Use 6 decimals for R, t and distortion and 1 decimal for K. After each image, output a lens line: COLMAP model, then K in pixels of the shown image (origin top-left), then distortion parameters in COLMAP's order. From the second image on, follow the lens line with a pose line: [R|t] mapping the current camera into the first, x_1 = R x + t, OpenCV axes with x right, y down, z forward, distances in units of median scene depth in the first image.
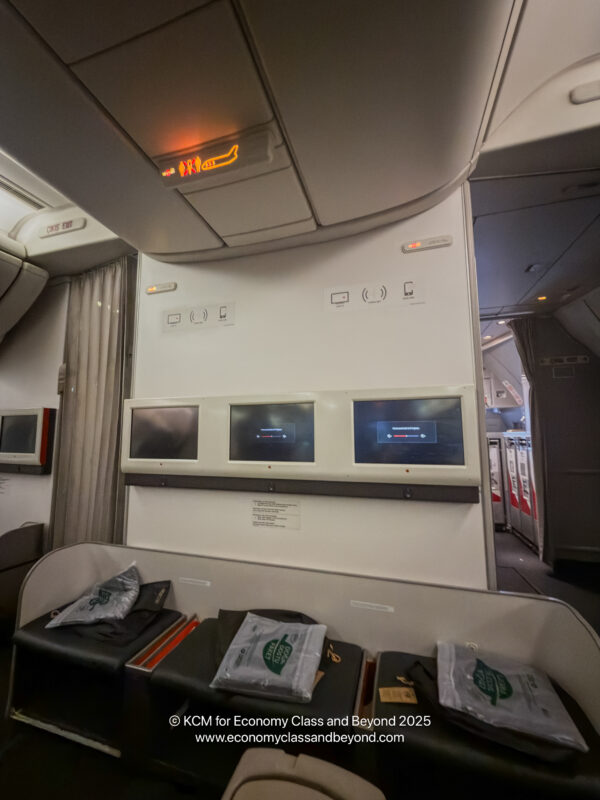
lens RADIAL K [[319.8, 0, 301.2], [0, 319.8, 398.4], [0, 0, 1]] dist [-0.002674, 0.000703]
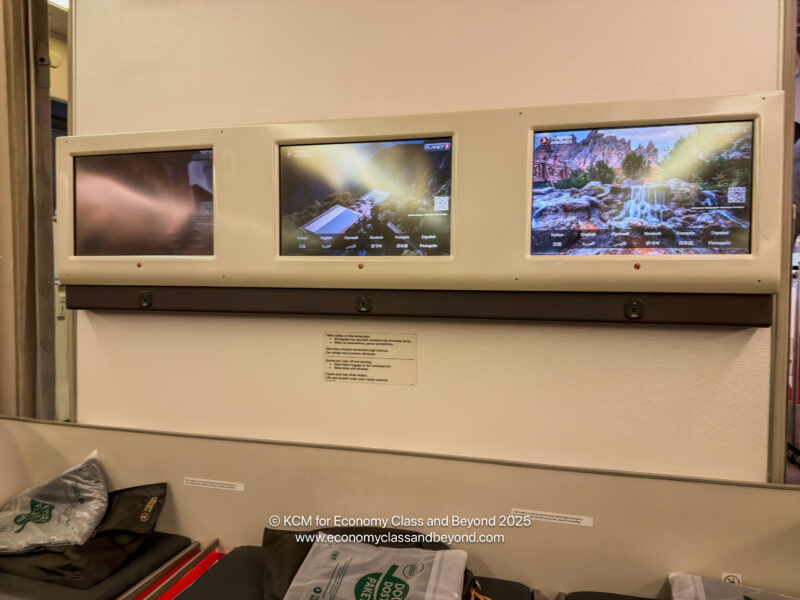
lens RADIAL K [[569.6, 0, 393.9], [0, 569.6, 299.9], [0, 0, 1]] dist [0.024701, -0.042524]
pose [[0.998869, 0.014437, 0.045304, -0.086559], [-0.020383, 0.990817, 0.133665, 0.146216], [-0.042959, -0.134437, 0.989990, 0.091331]]
